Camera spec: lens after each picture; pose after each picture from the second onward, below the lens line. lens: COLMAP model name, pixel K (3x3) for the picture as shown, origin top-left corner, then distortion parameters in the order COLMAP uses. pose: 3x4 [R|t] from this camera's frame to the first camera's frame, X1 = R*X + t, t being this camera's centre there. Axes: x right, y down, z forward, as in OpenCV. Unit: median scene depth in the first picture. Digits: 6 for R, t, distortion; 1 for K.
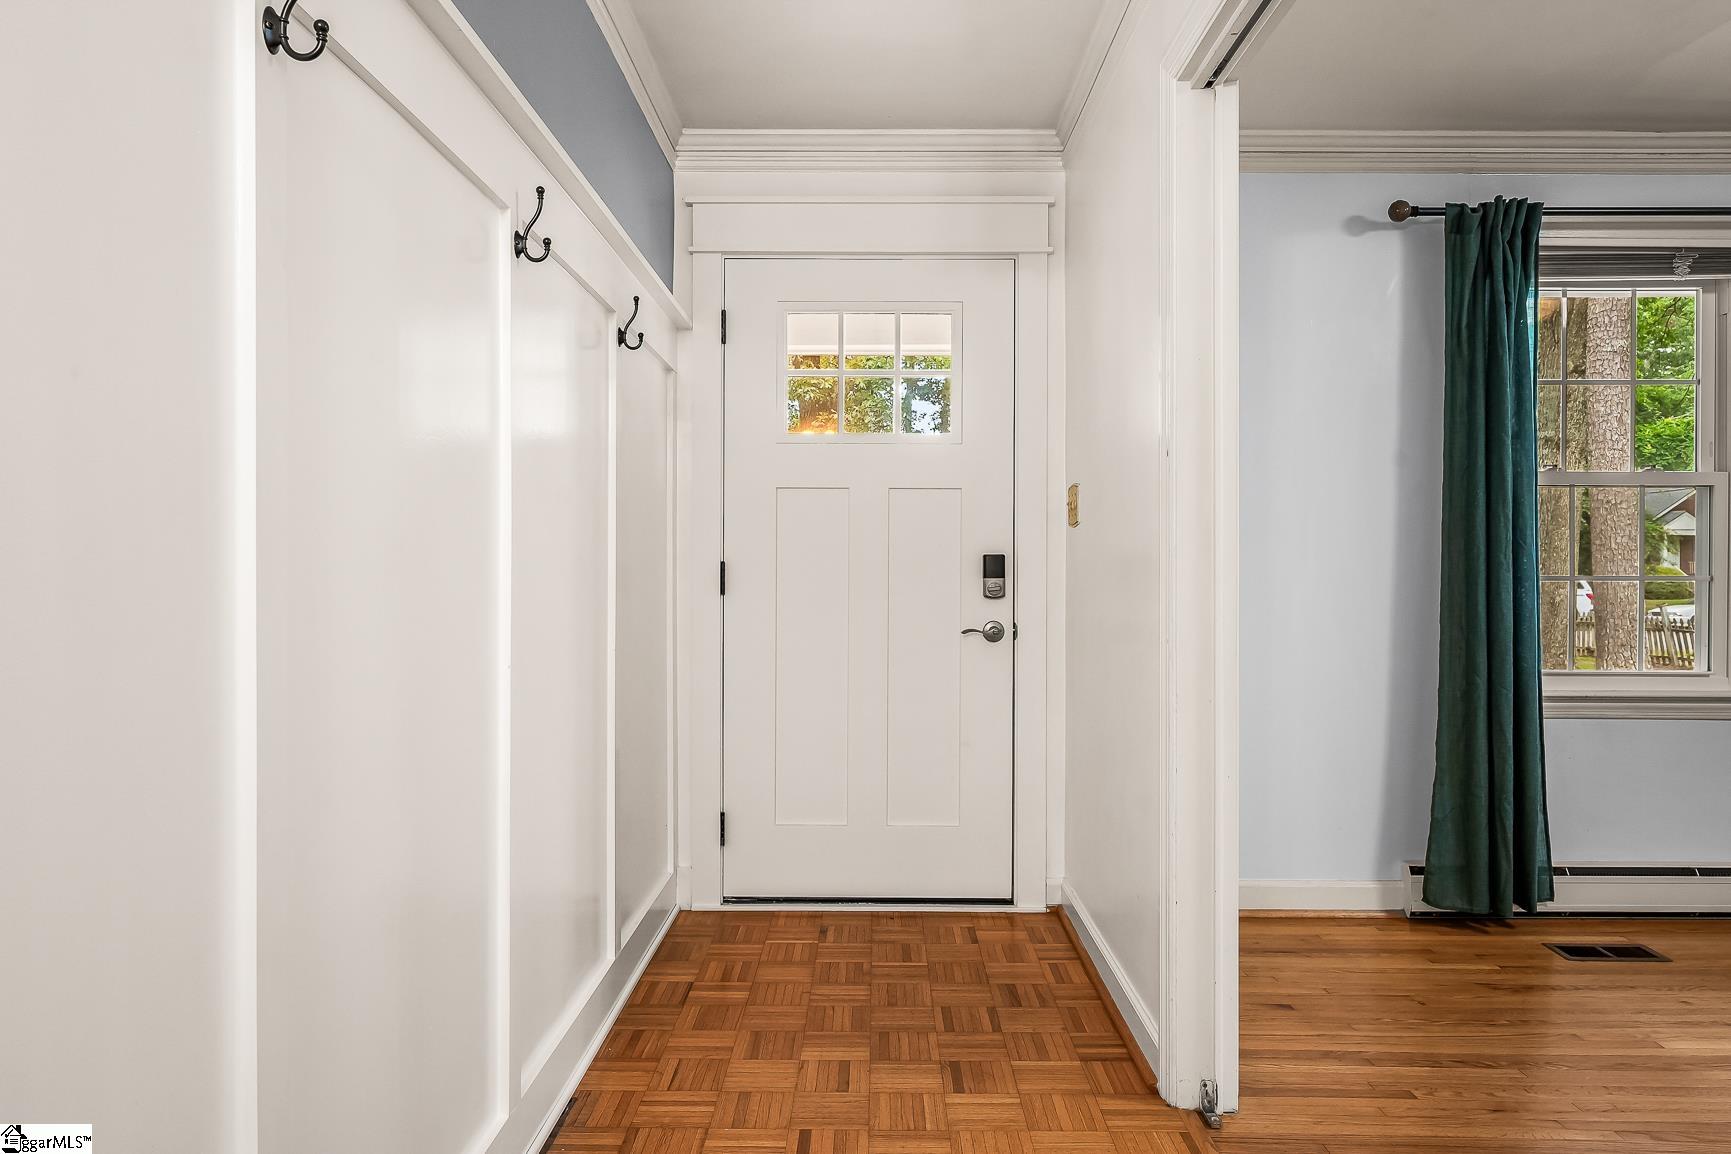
lens RADIAL K [[1180.6, 0, 867.2], [0, 1180.6, 582.5], [0, 0, 1]] dist [0.006285, 0.001465]
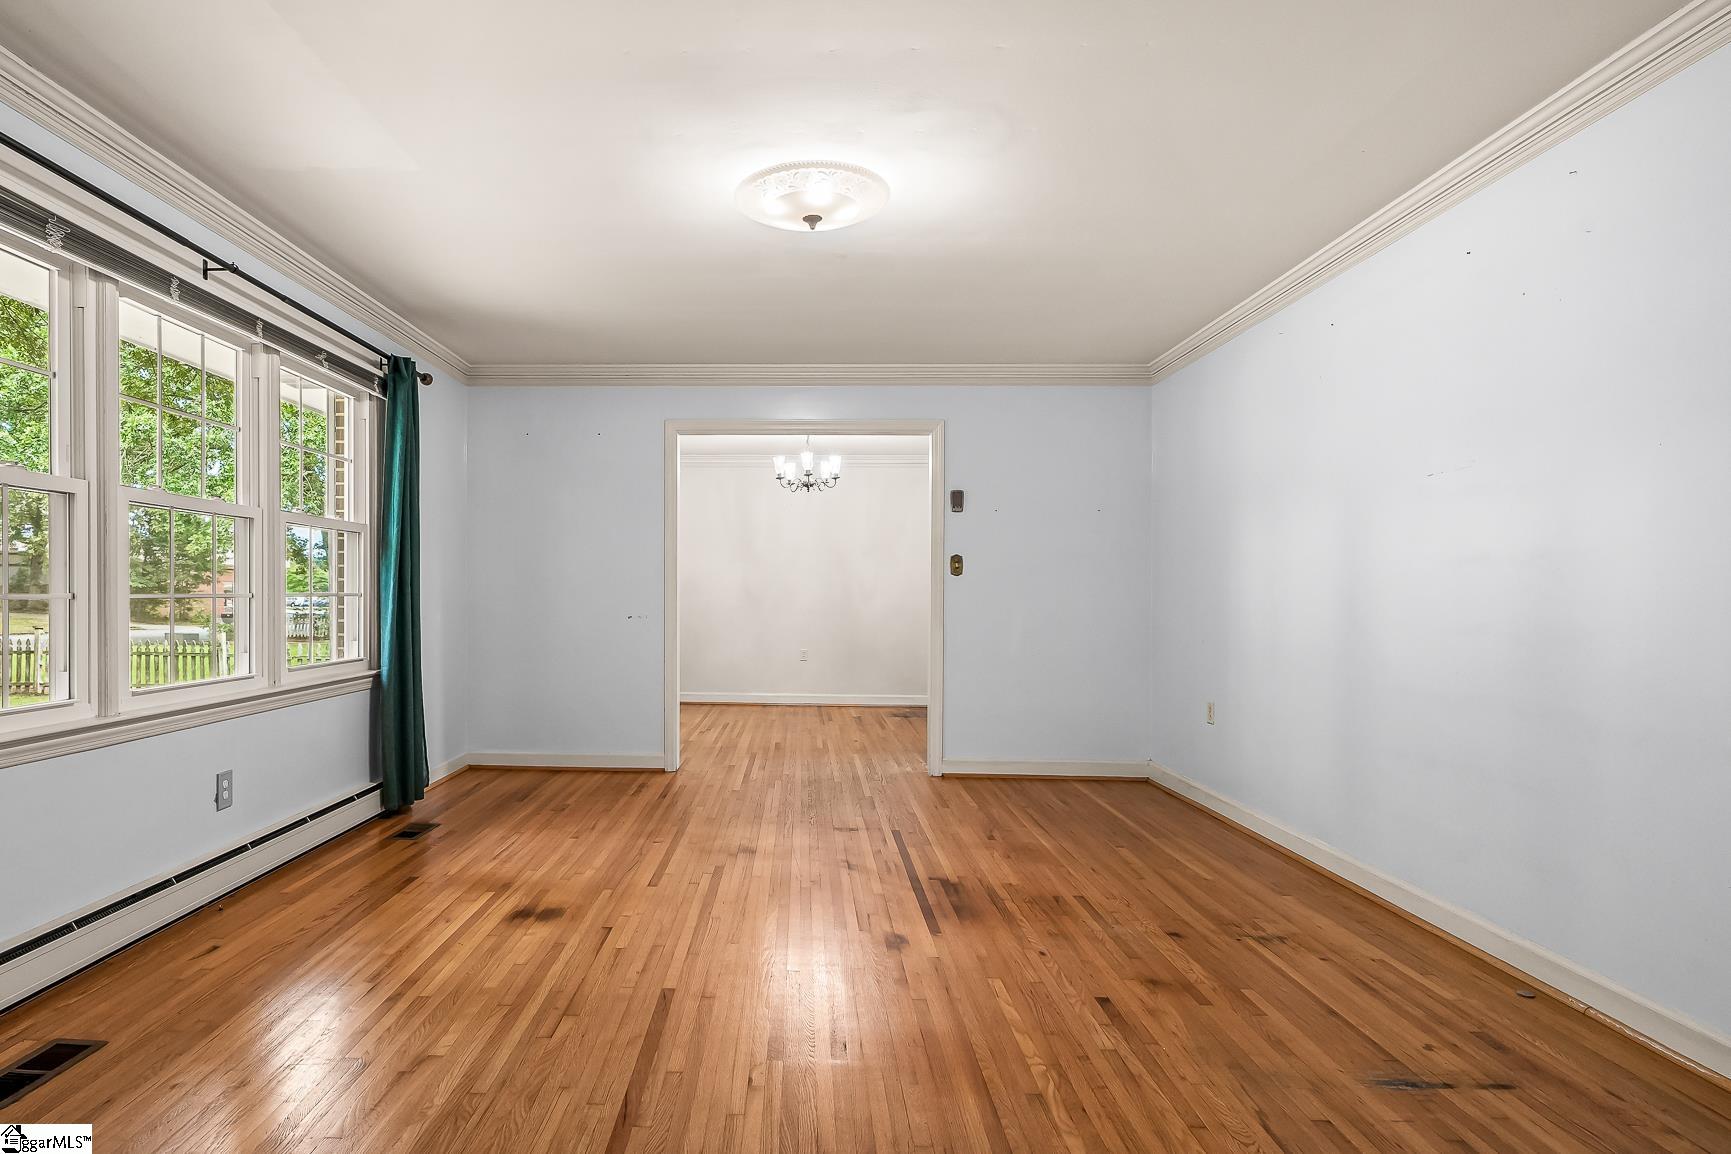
lens RADIAL K [[919.9, 0, 777.9], [0, 919.9, 602.2], [0, 0, 1]] dist [-0.008449, 0.002848]
pose [[0.022977, -0.011177, 0.999674, 0.027009], [0.001053, 0.999937, 0.011156, -0.006192], [-0.999735, 0.000797, 0.022987, 0.457335]]
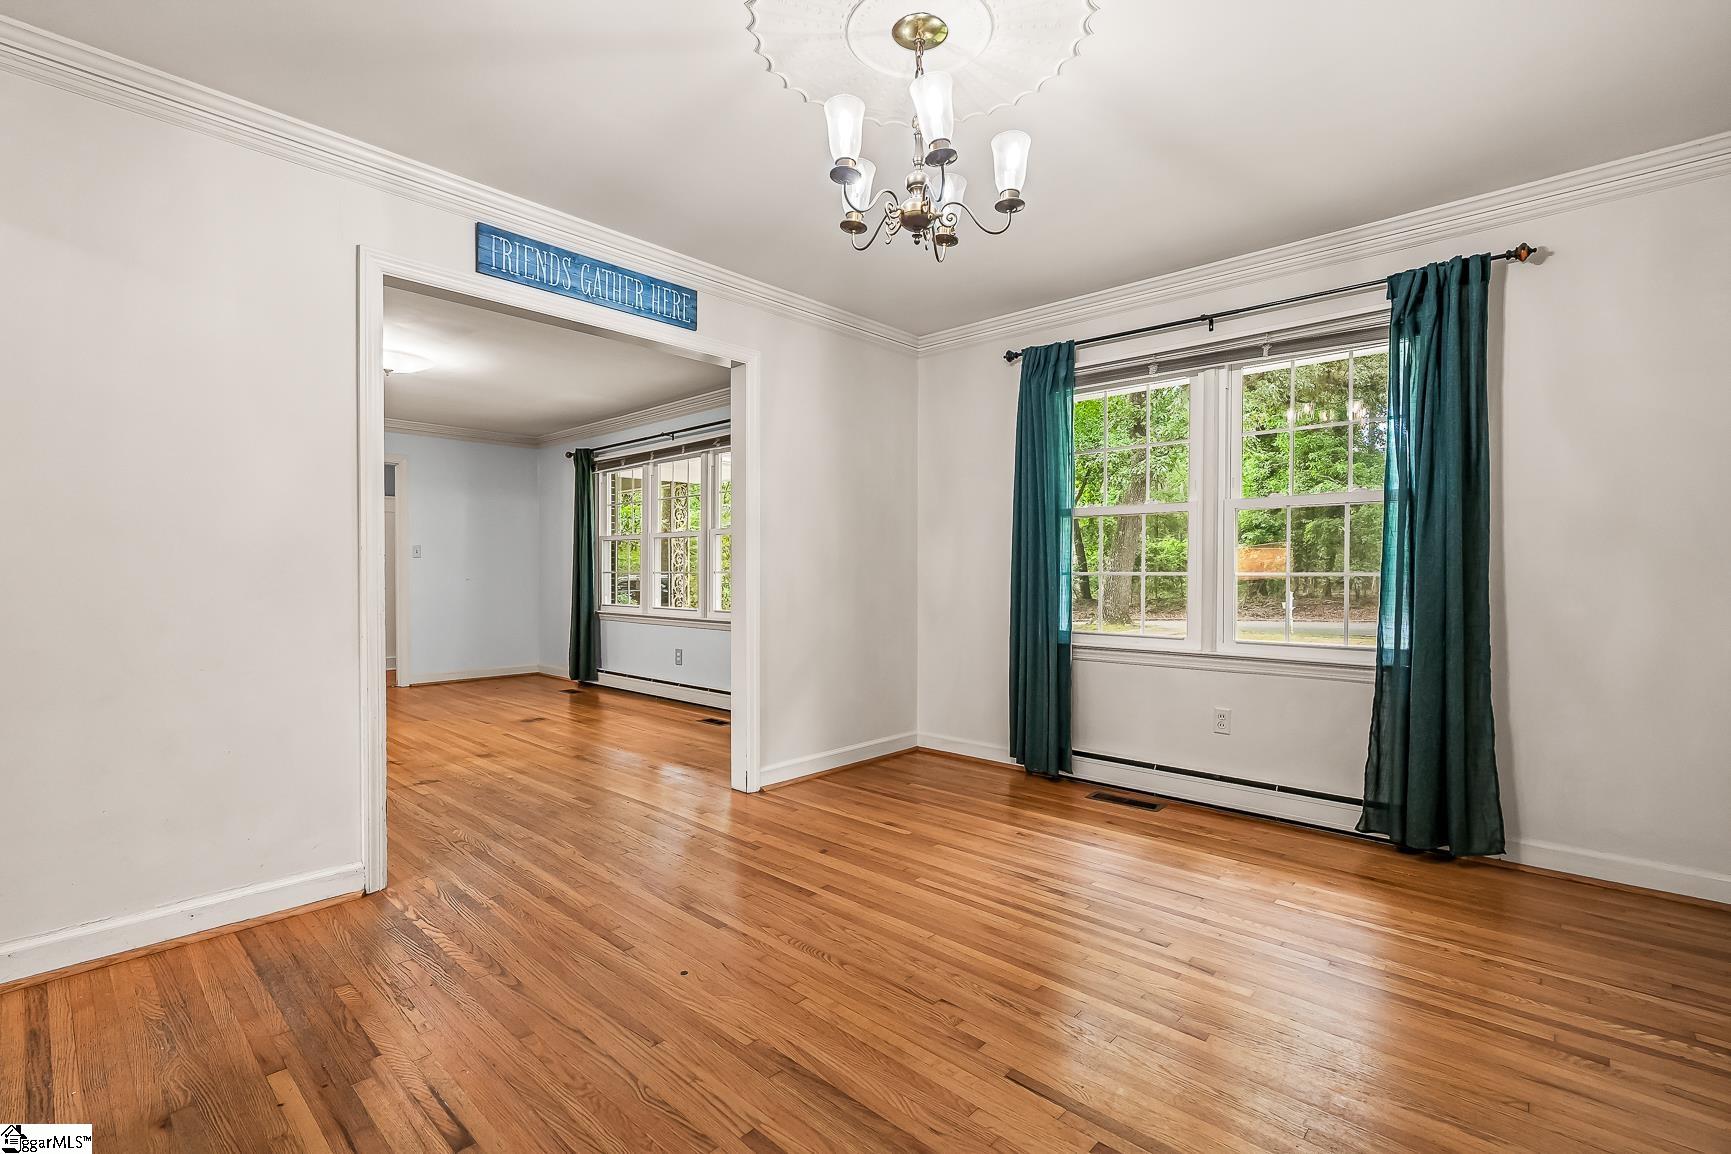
lens RADIAL K [[783.5, 0, 864.4], [0, 783.5, 581.7], [0, 0, 1]] dist [-0.011444, 0.003733]
pose [[0.752606, 0.011649, -0.658368, 1.059950], [-0.009741, 0.999931, 0.006557, 0.004685], [0.658399, 0.001479, 0.752667, 0.000223]]
